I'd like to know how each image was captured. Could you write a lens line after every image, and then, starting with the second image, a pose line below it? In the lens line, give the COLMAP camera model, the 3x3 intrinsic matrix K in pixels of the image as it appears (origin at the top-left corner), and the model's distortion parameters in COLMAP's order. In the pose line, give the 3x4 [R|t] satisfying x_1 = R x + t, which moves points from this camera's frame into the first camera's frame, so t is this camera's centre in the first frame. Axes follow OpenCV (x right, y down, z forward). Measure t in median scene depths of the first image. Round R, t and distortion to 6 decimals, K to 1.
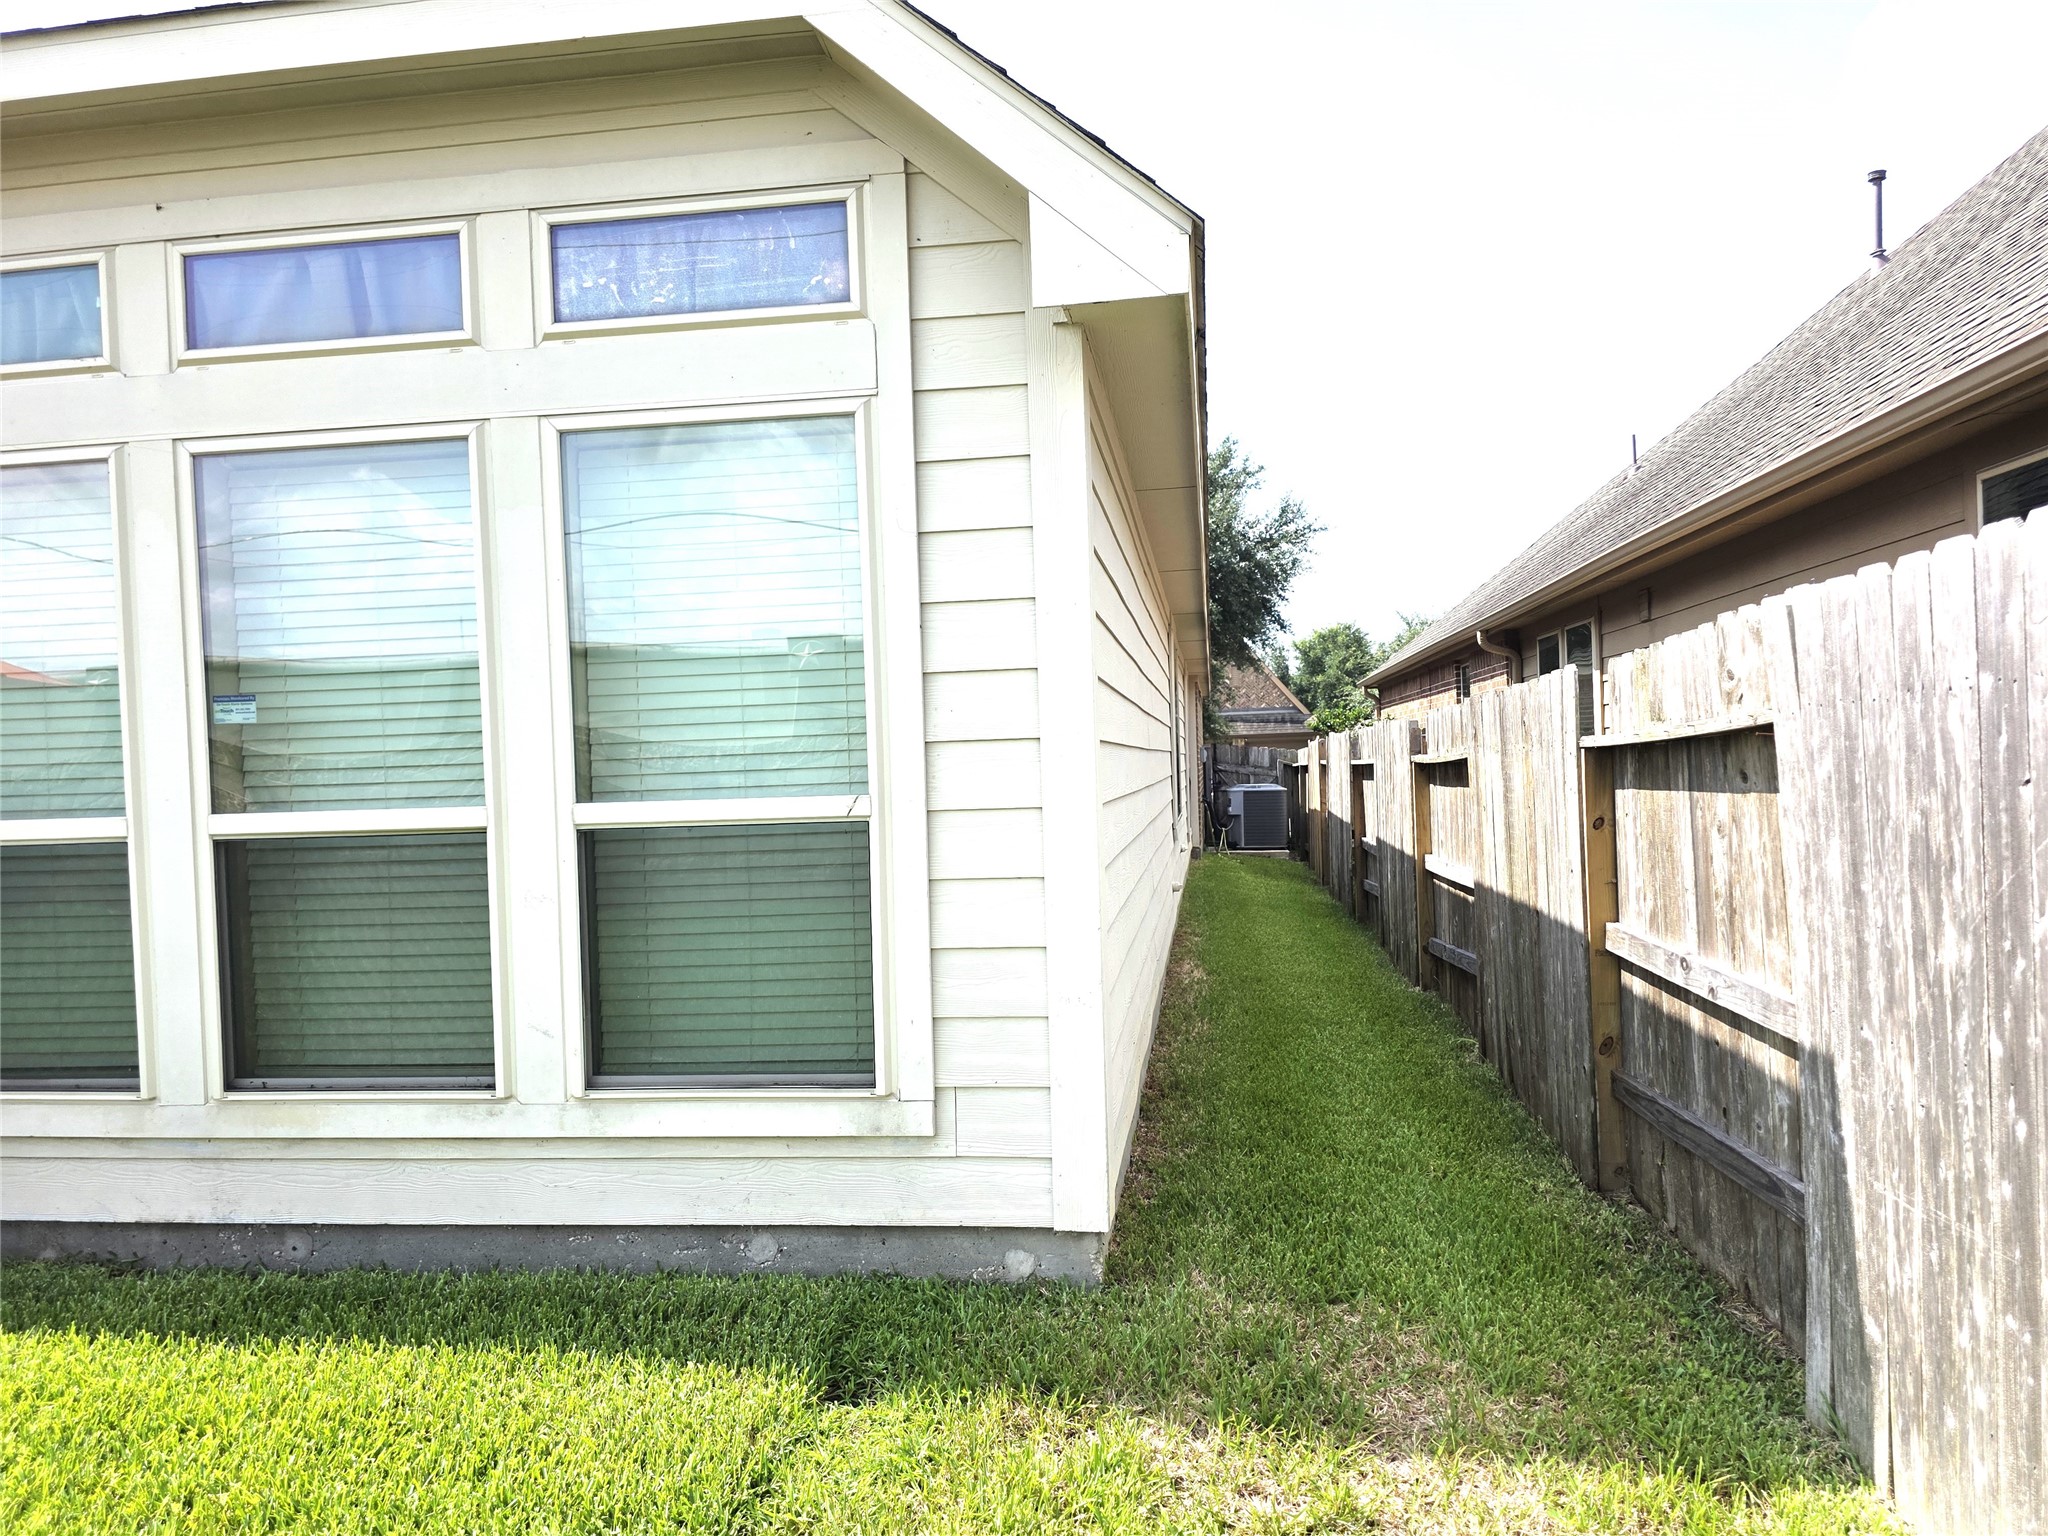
lens RADIAL K [[1378.4, 0, 1026.4], [0, 1378.4, 764.3], [0, 0, 1]] dist [0.024381, -0.001810]
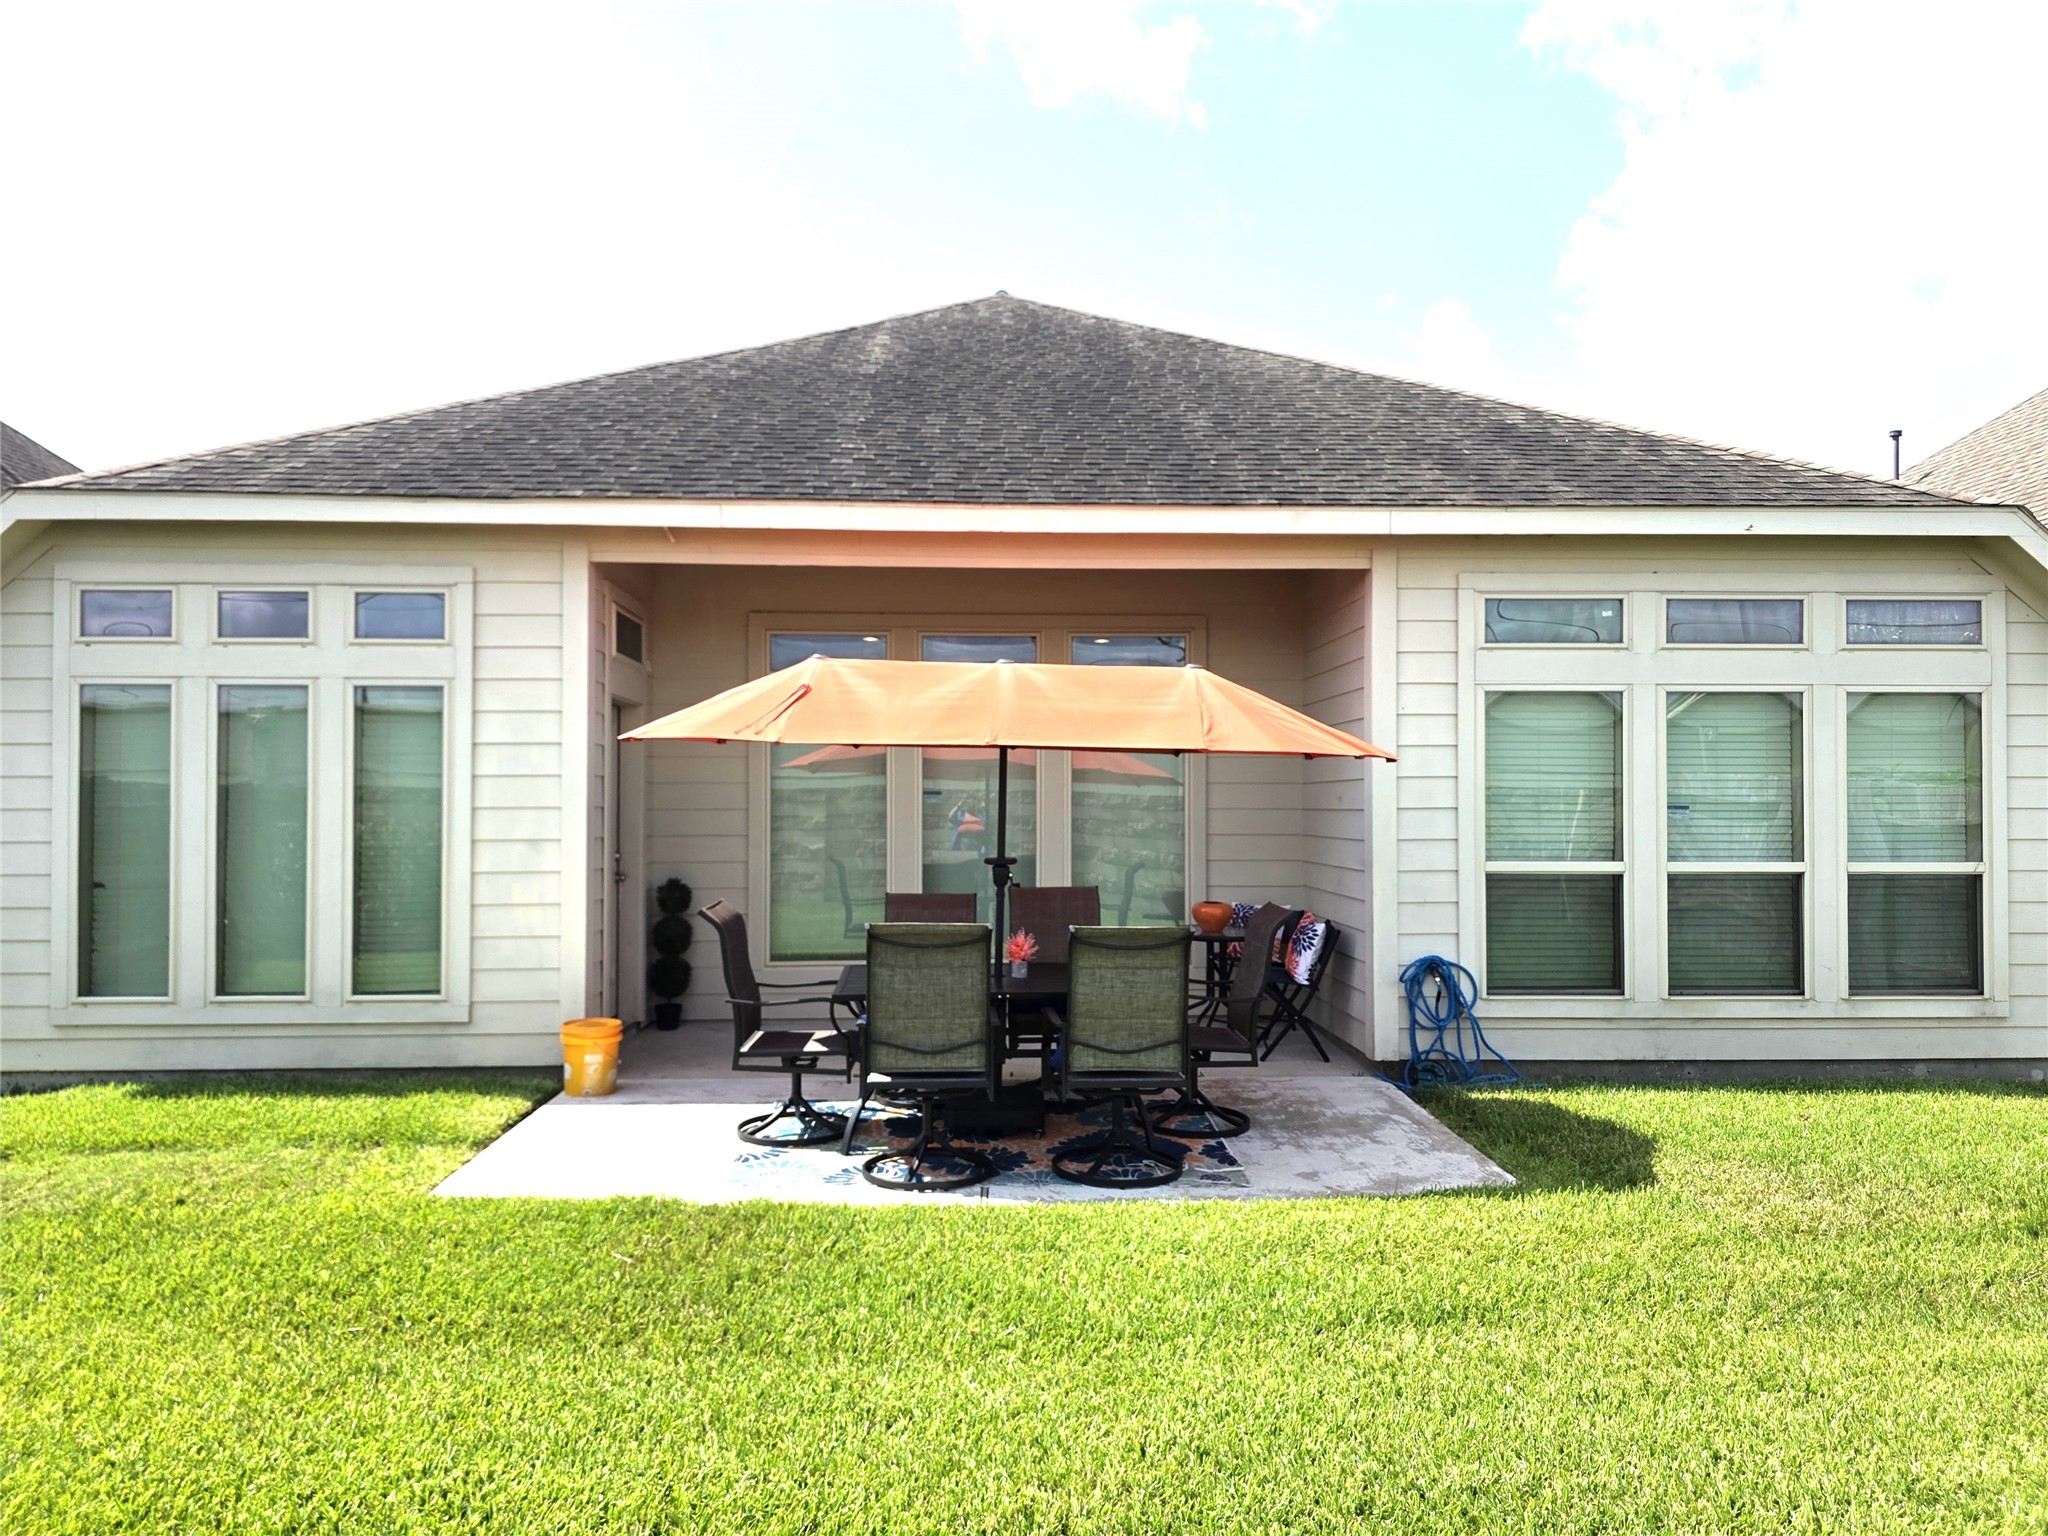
lens RADIAL K [[1378.4, 0, 1022.9], [0, 1378.4, 777.3], [0, 0, 1]] dist [0.024381, -0.001810]
pose [[0.986435, 0.034671, 0.160447, -1.995107], [-0.028718, 0.998816, -0.039277, 0.017362], [-0.161618, 0.034137, 0.986263, -0.971373]]
